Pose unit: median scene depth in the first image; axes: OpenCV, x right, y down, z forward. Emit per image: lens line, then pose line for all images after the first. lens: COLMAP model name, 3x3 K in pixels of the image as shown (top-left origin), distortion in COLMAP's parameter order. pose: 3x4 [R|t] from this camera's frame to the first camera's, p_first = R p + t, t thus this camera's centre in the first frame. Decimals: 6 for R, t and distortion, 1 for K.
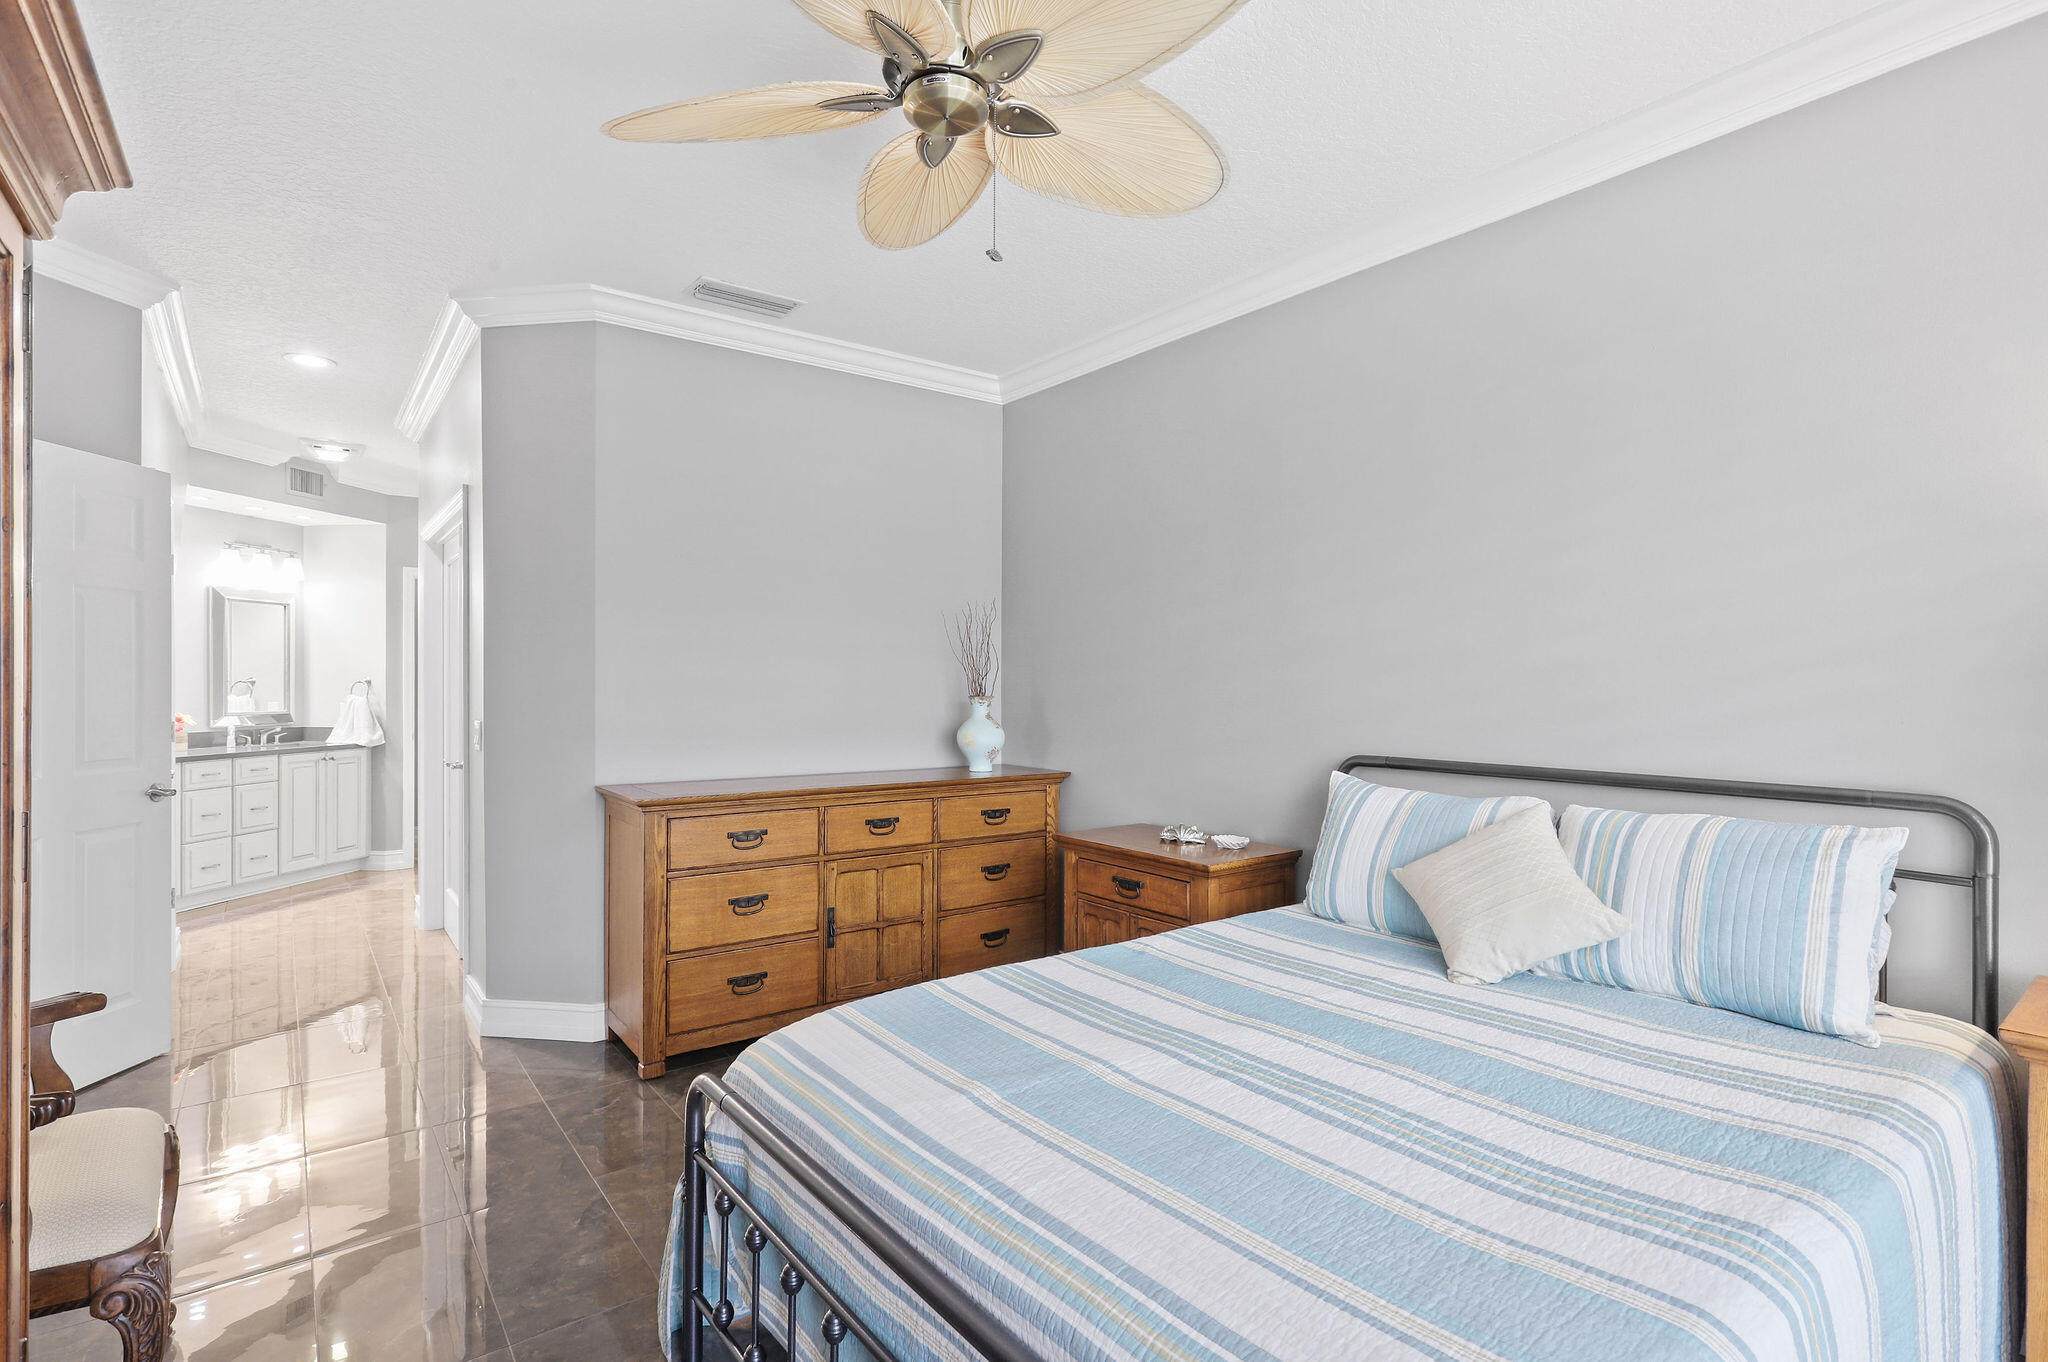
lens RADIAL K [[987.9, 0, 1021.4], [0, 987.9, 683.5], [0, 0, 1]] dist [0.000976, 0.000712]
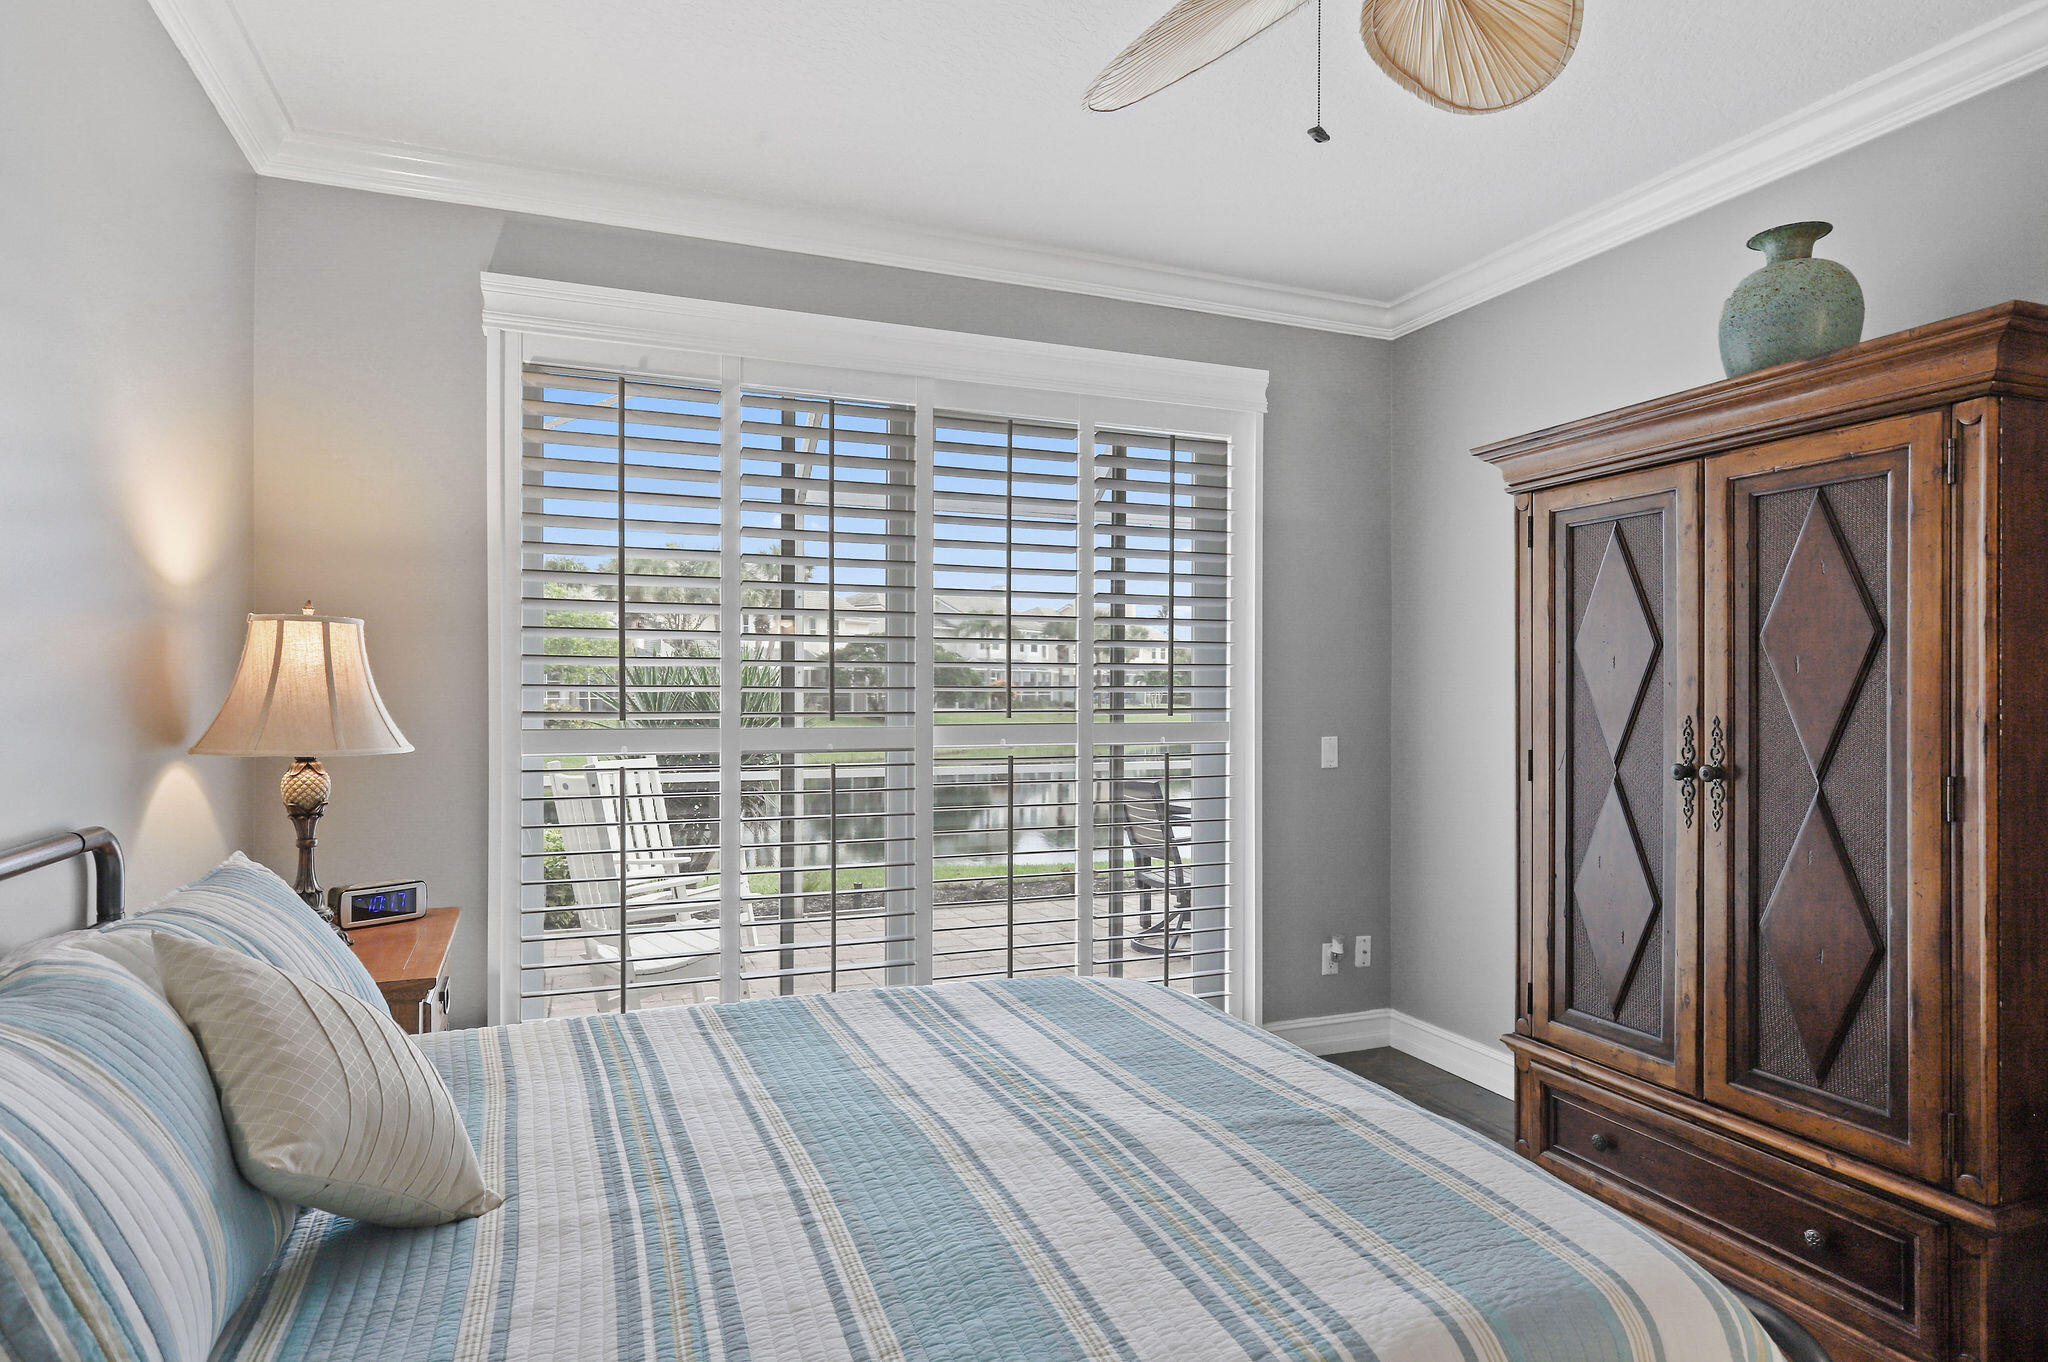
lens RADIAL K [[1123.4, 0, 1020.8], [0, 1123.4, 690.7], [0, 0, 1]] dist [-0.004156, -0.000535]
pose [[-0.963269, -0.005973, 0.268474, -0.020316], [-0.004620, 0.999973, 0.005670, -0.002718], [-0.268500, 0.004222, -0.963270, 0.951123]]
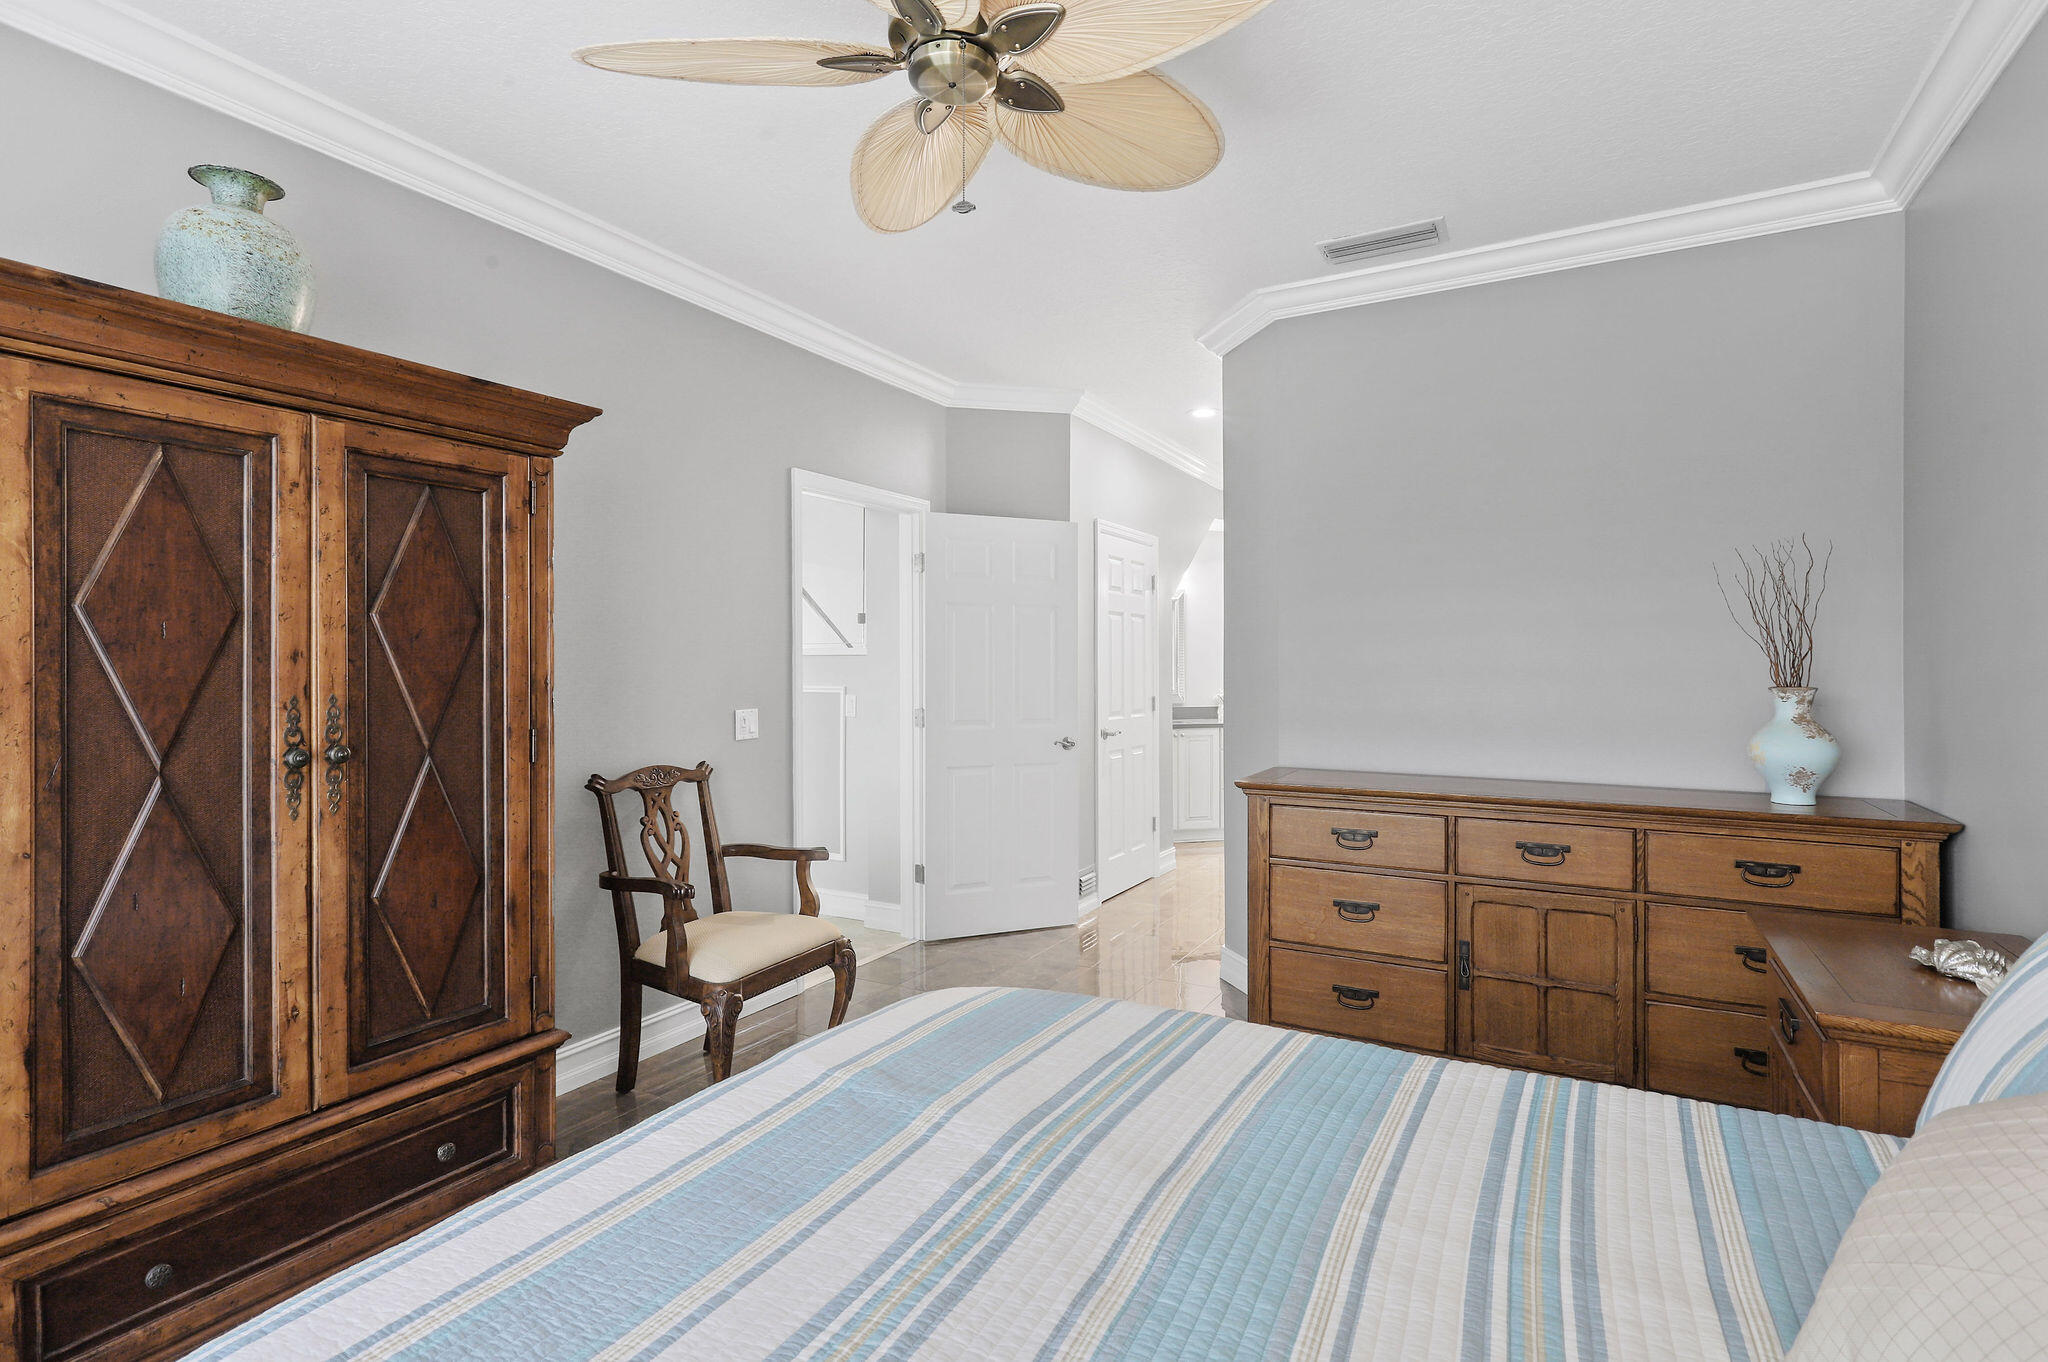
lens RADIAL K [[998.3, 0, 1028.7], [0, 998.3, 663.3], [0, 0, 1]] dist [0.001170, 0.000769]
pose [[0.404978, -0.006358, -0.914304, 0.426741], [0.001474, 0.999979, -0.006301, 0.001046], [0.914325, 0.001204, 0.404979, 0.337459]]
